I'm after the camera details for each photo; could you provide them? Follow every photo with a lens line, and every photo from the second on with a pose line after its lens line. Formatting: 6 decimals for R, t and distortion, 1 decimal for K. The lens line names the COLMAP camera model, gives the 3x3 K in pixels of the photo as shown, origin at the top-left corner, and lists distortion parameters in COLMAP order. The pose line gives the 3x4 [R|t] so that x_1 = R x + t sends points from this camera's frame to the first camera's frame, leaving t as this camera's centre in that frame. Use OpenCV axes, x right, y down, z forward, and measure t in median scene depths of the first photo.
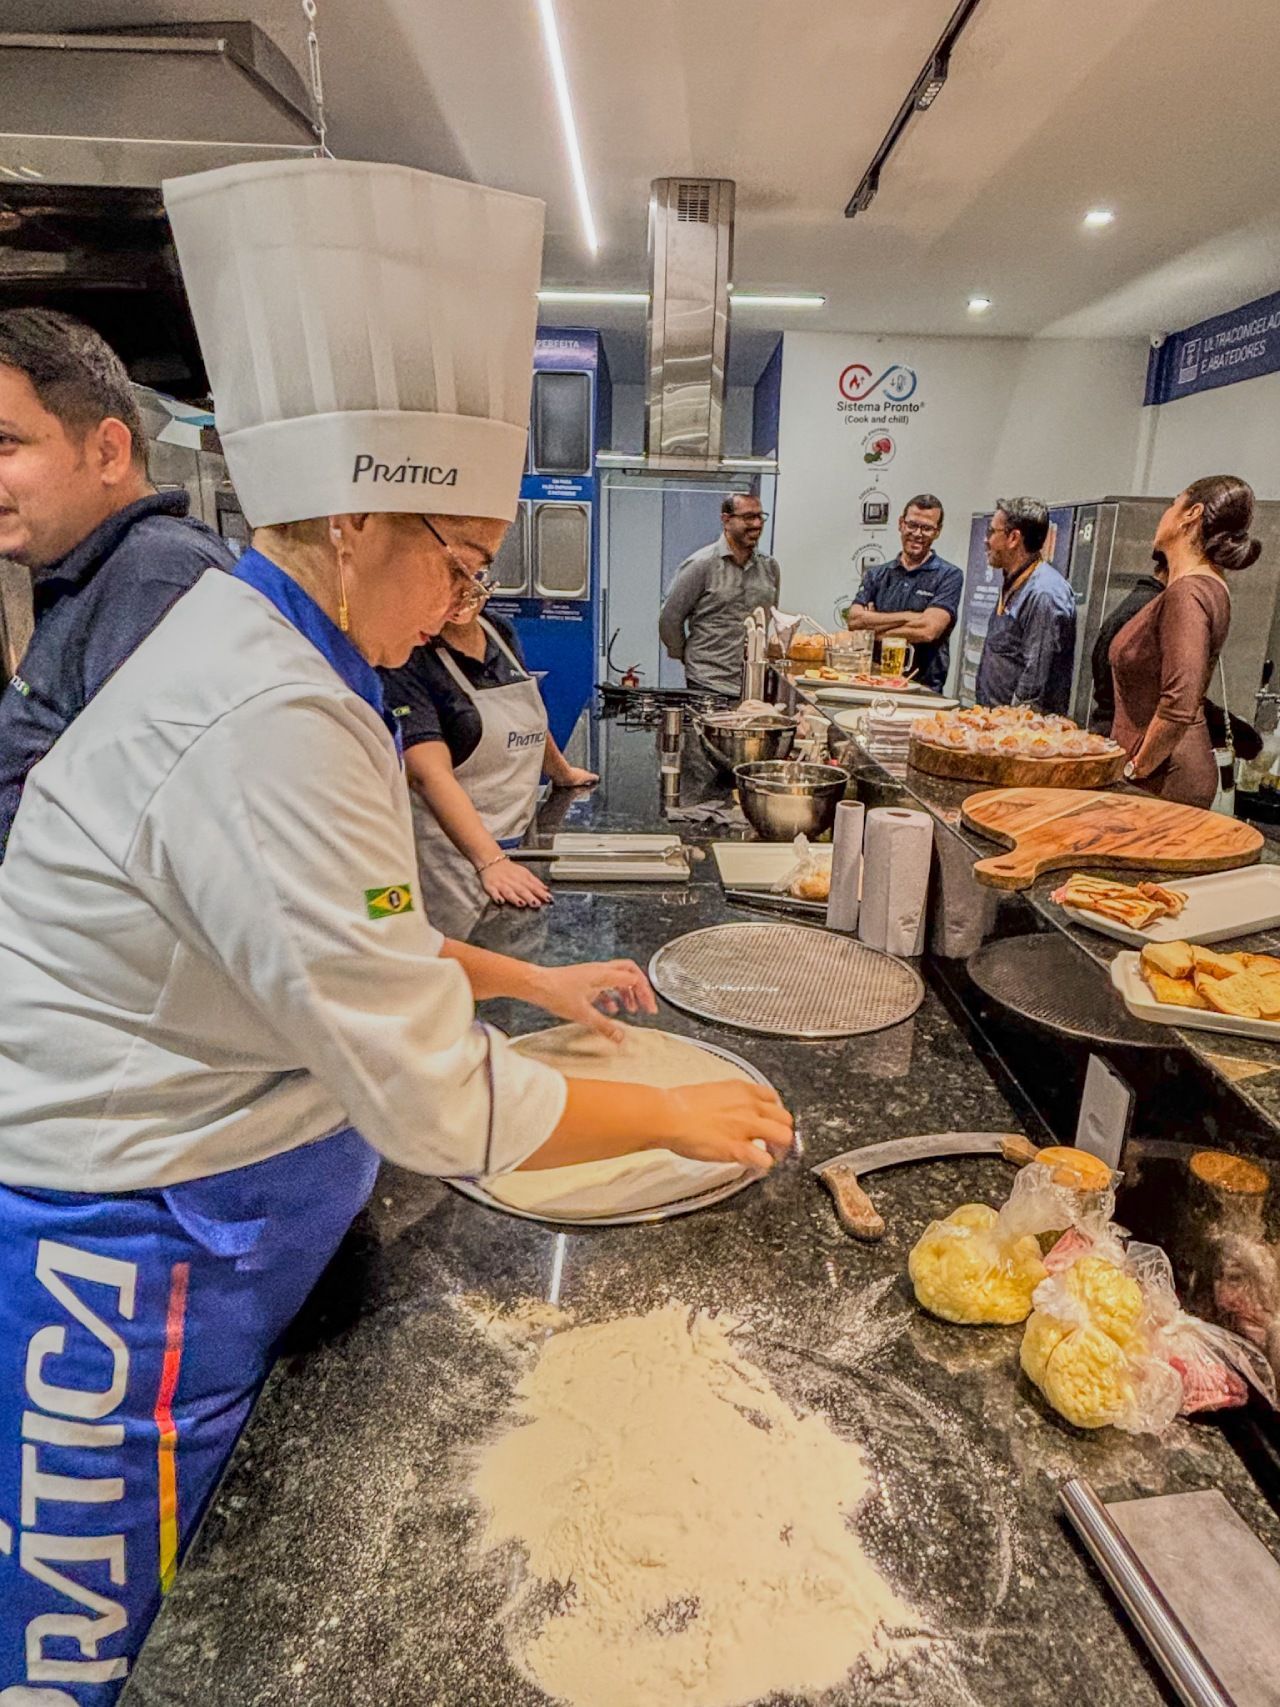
lens RADIAL K [[1033.7, 0, 633.6], [0, 1033.7, 856.7], [0, 0, 1]] dist [0.009931, -0.027996]
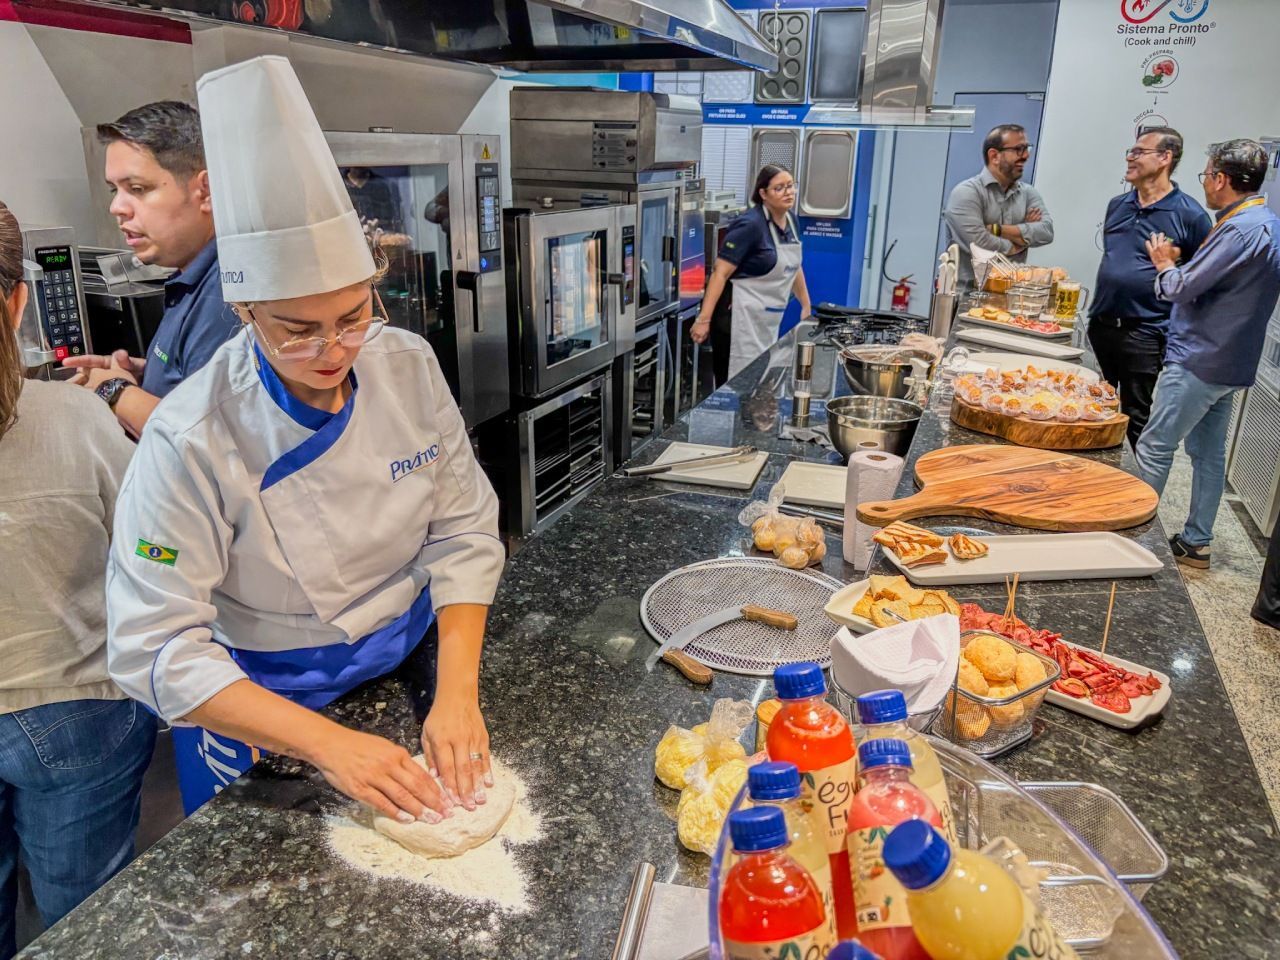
lens RADIAL K [[985.3, 0, 613.0], [0, 985.3, 462.2], [0, 0, 1]] dist [0.013614, -0.024384]
pose [[0.938488, 0.098578, -0.330941, 0.225777], [-0.089739, 0.995083, 0.041926, -0.036257], [0.333447, -0.009649, 0.942719, -0.154020]]
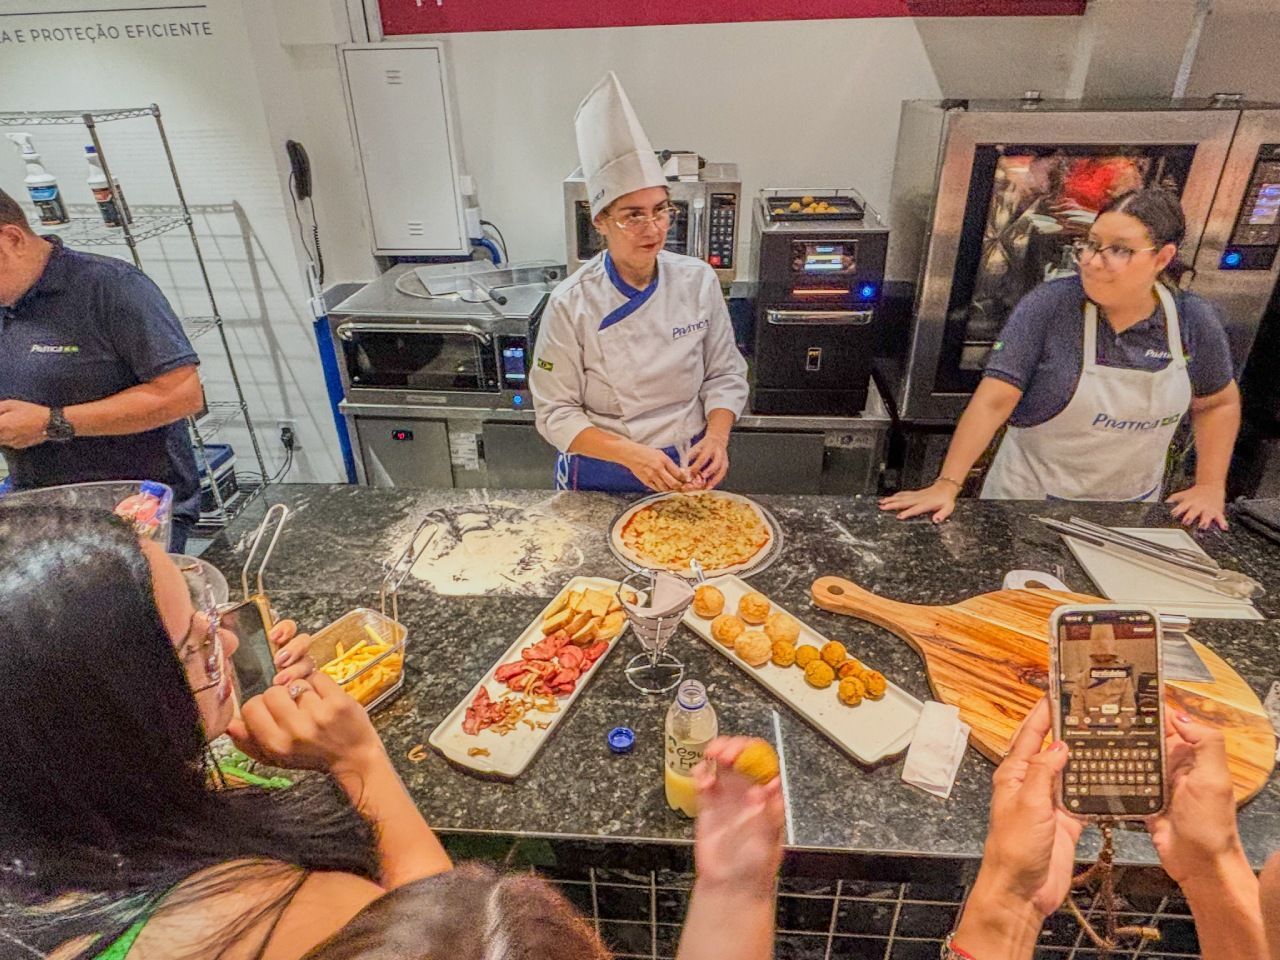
lens RADIAL K [[775.1, 0, 647.0], [0, 775.1, 488.1], [0, 0, 1]] dist [0.009931, -0.027996]
pose [[-0.054926, 0.466024, -0.883066, 0.601159], [-0.260210, 0.847160, 0.463260, -0.249384], [0.963989, 0.255227, 0.074733, 0.361597]]
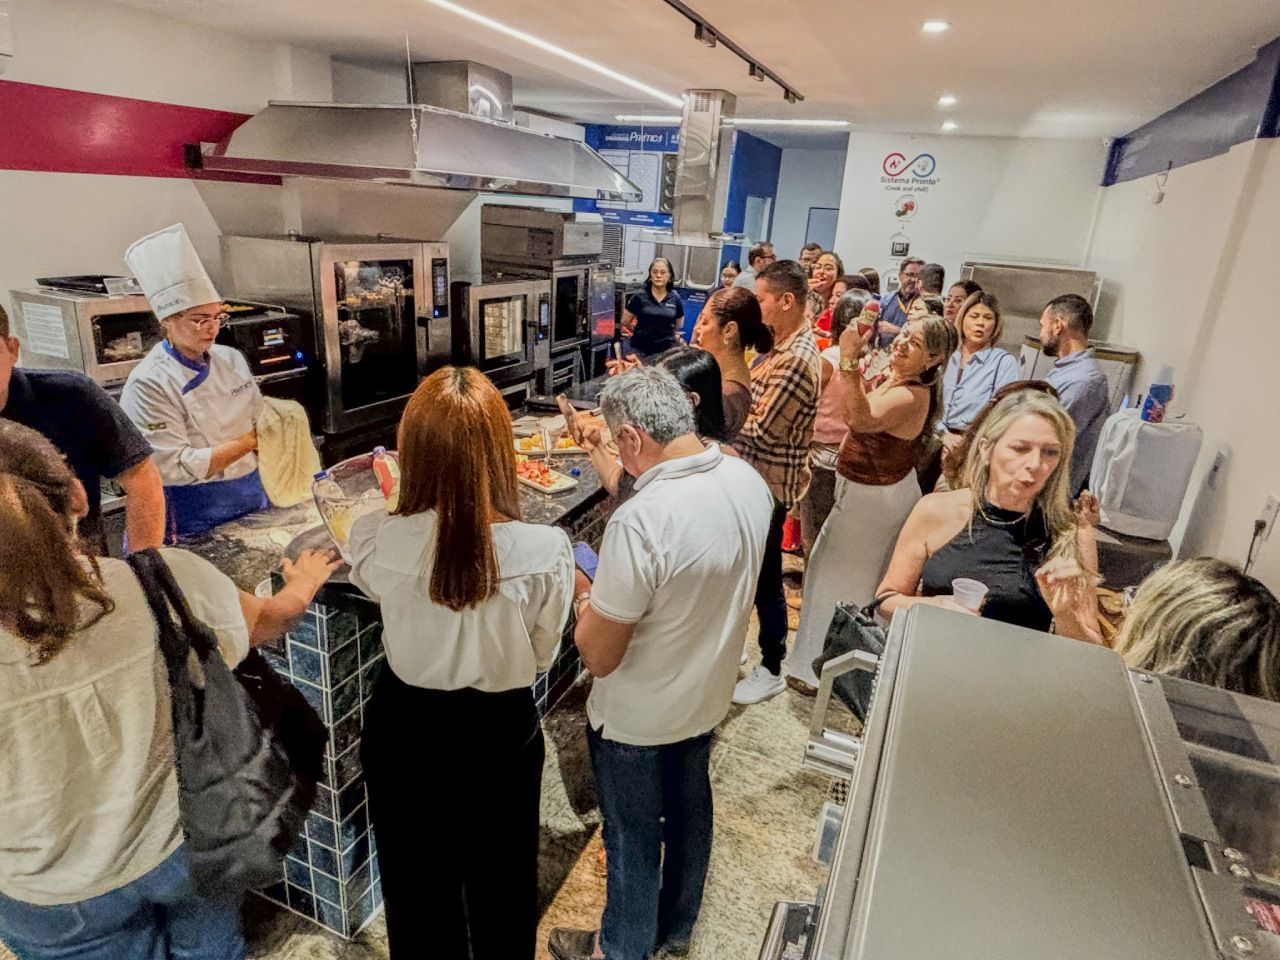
lens RADIAL K [[775.1, 0, 612.2], [0, 775.1, 486.8], [0, 0, 1]] dist [0.009931, -0.027996]
pose [[0.920361, 0.162049, -0.355915, 0.740016], [-0.144495, 0.986616, 0.075559, -0.016631], [0.363396, -0.018114, 0.931459, -0.582394]]
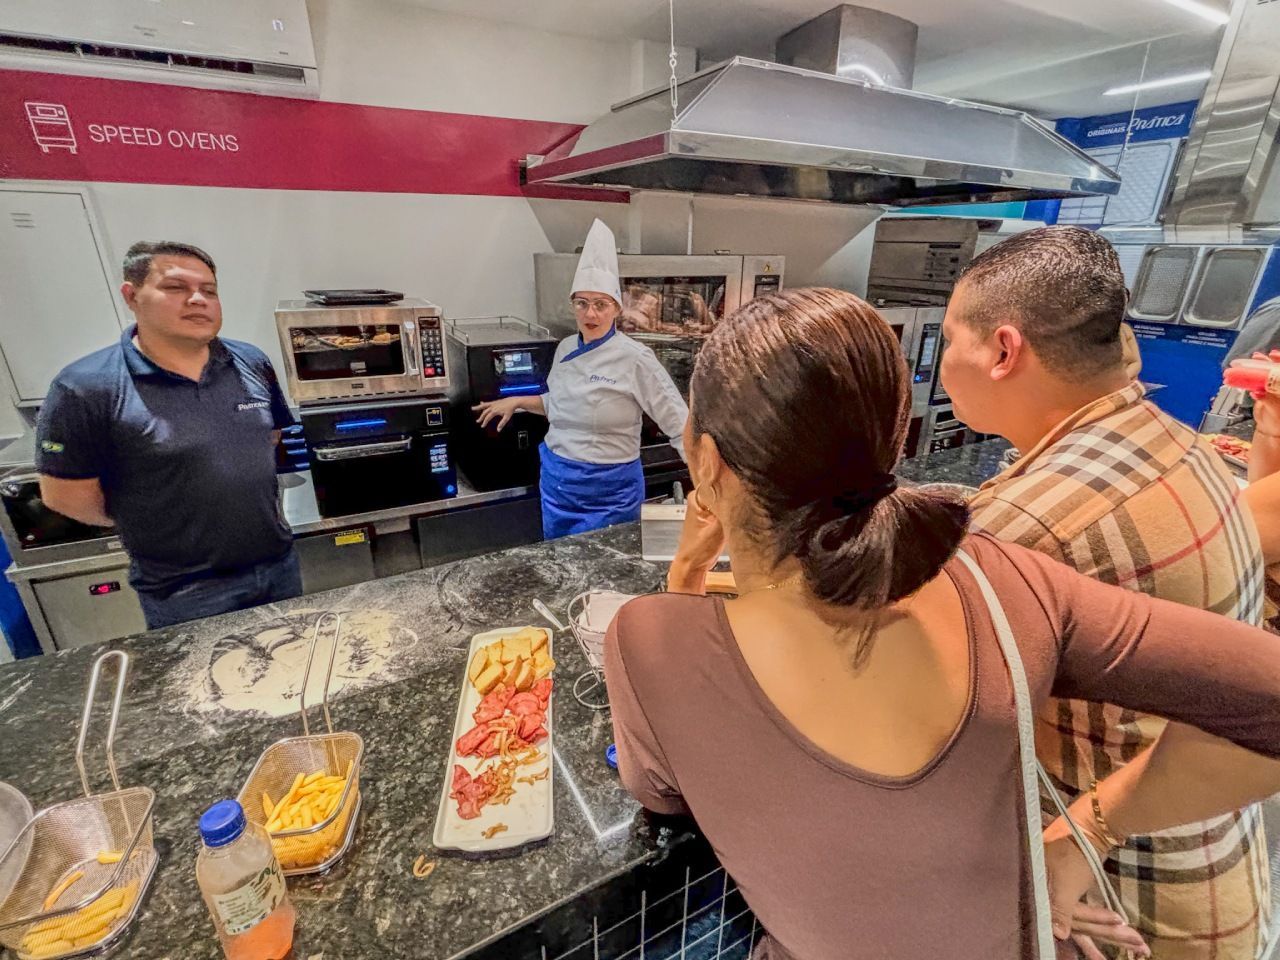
lens RADIAL K [[589.6, 0, 637.8], [0, 589.6, 483.1], [0, 0, 1]] dist [-0.009061, 0.002896]
pose [[0.492420, 0.304958, -0.815183, 0.527687], [-0.237812, 0.948109, 0.211033, -0.158814], [0.837238, 0.089943, 0.539391, 0.234657]]
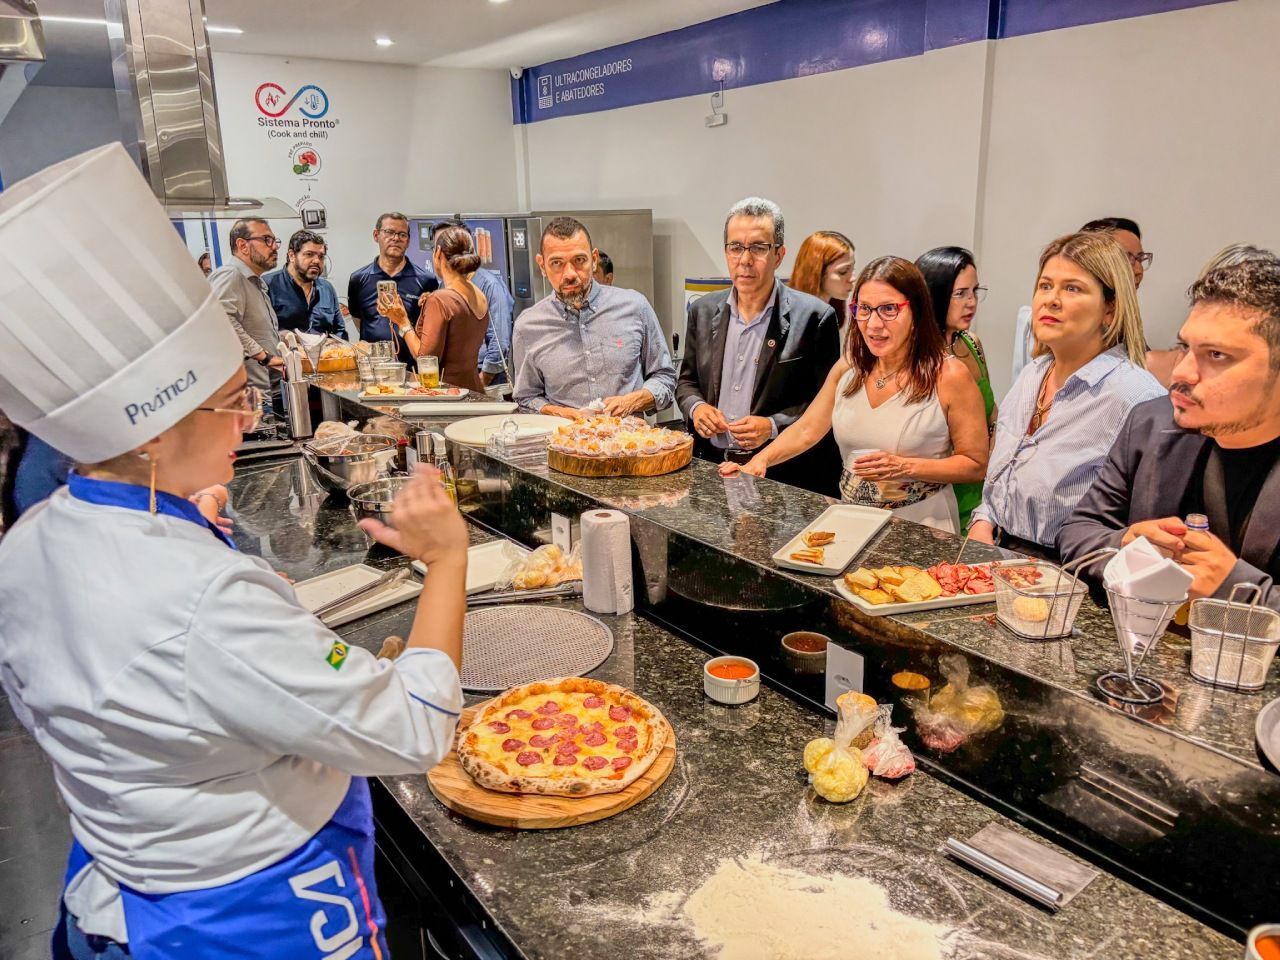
lens RADIAL K [[985.3, 0, 645.2], [0, 985.3, 487.1], [0, 0, 1]] dist [0.013614, -0.024384]
pose [[0.810460, -0.195144, 0.552335, -0.271932], [0.202232, 0.978119, 0.048835, -0.083952], [-0.549779, 0.072121, 0.832191, -0.093871]]
